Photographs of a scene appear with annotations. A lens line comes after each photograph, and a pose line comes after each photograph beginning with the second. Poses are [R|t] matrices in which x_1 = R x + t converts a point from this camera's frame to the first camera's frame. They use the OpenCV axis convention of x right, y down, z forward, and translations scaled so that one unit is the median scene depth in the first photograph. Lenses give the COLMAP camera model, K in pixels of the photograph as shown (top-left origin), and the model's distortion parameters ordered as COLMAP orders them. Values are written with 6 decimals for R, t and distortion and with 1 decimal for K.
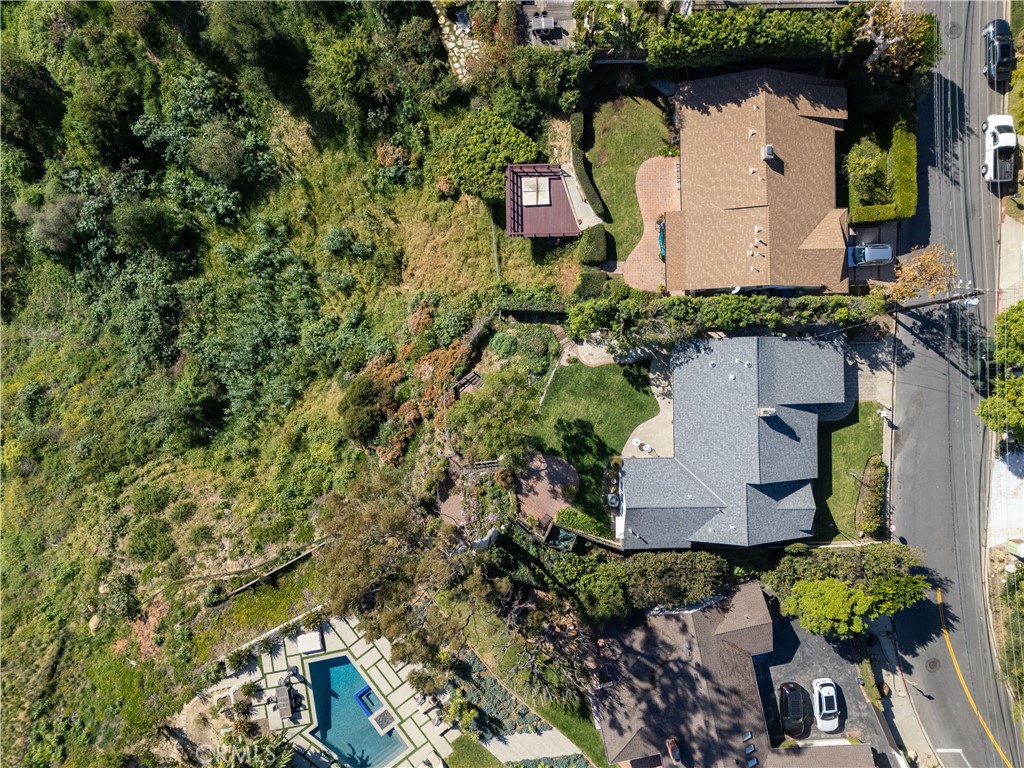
lens RADIAL K [[747.7, 0, 511.8], [0, 747.7, 385.1], [0, 0, 1]] dist [0.051315, -0.040944]
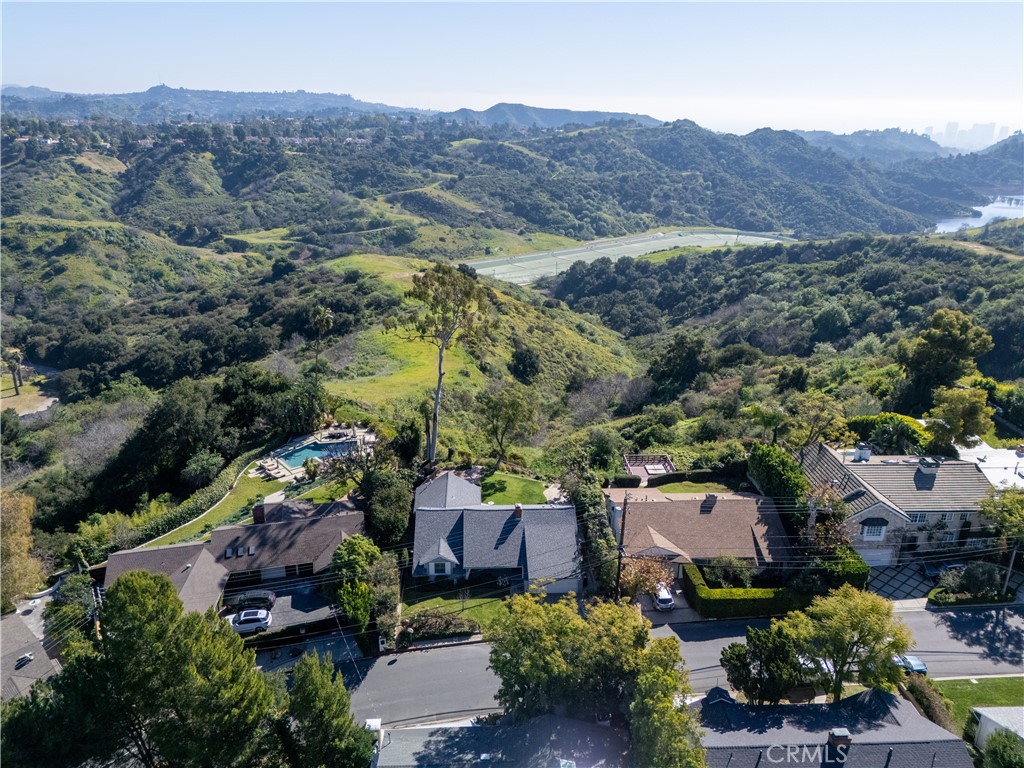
lens RADIAL K [[747.7, 0, 515.6], [0, 747.7, 389.6], [0, 0, 1]] dist [0.051315, -0.040944]
pose [[0.036714, 0.341239, -0.939259, 1.370956], [-0.999156, -0.004772, -0.040789, 0.087345], [-0.018401, 0.939965, 0.340775, 0.329273]]
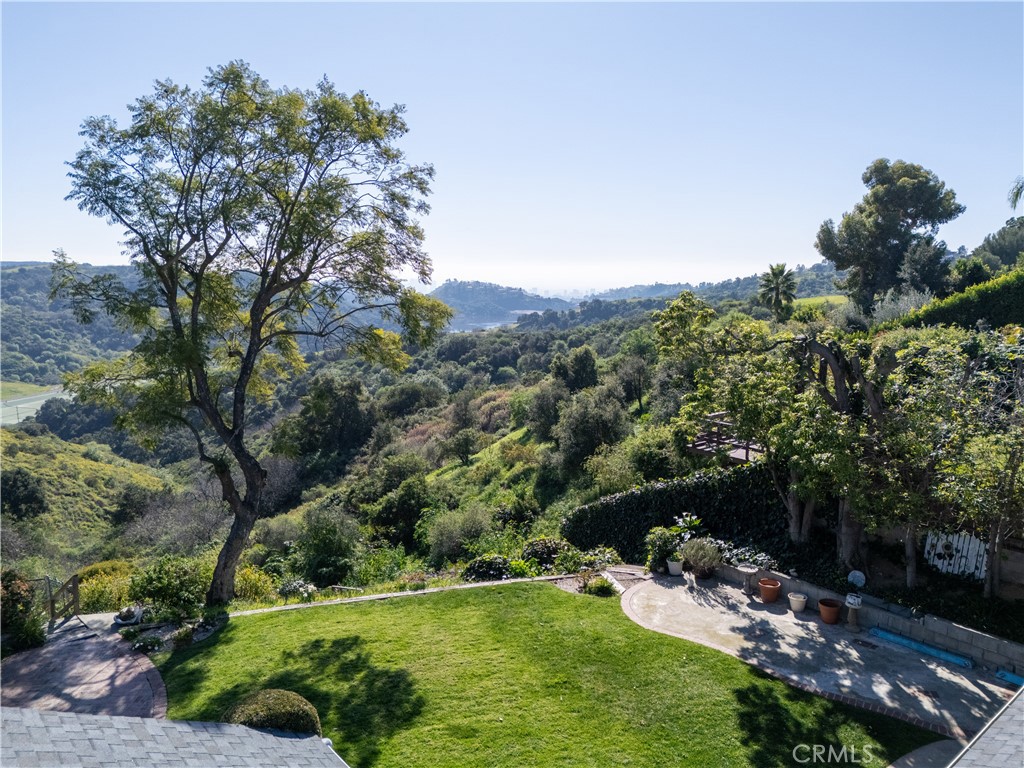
lens RADIAL K [[747.7, 0, 517.1], [0, 747.7, 387.0], [0, 0, 1]] dist [0.051315, -0.040944]
pose [[0.644989, 0.108703, -0.756421, 0.247674], [-0.764176, 0.085468, -0.639320, 0.143570], [-0.004847, 0.990393, 0.138194, 0.892055]]
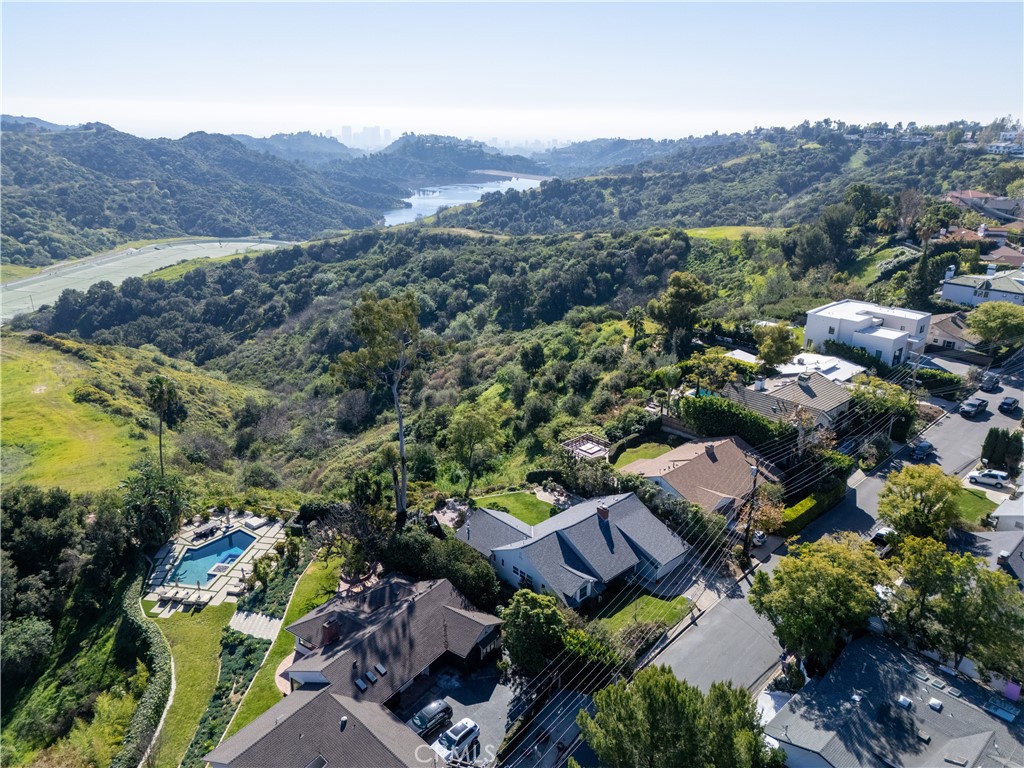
lens RADIAL K [[747.7, 0, 515.8], [0, 747.7, 388.7], [0, 0, 1]] dist [0.051315, -0.040944]
pose [[0.682585, 0.243917, -0.688900, 1.004382], [-0.730761, 0.217305, -0.647122, 0.881473], [-0.008143, 0.945137, 0.326574, 0.333259]]
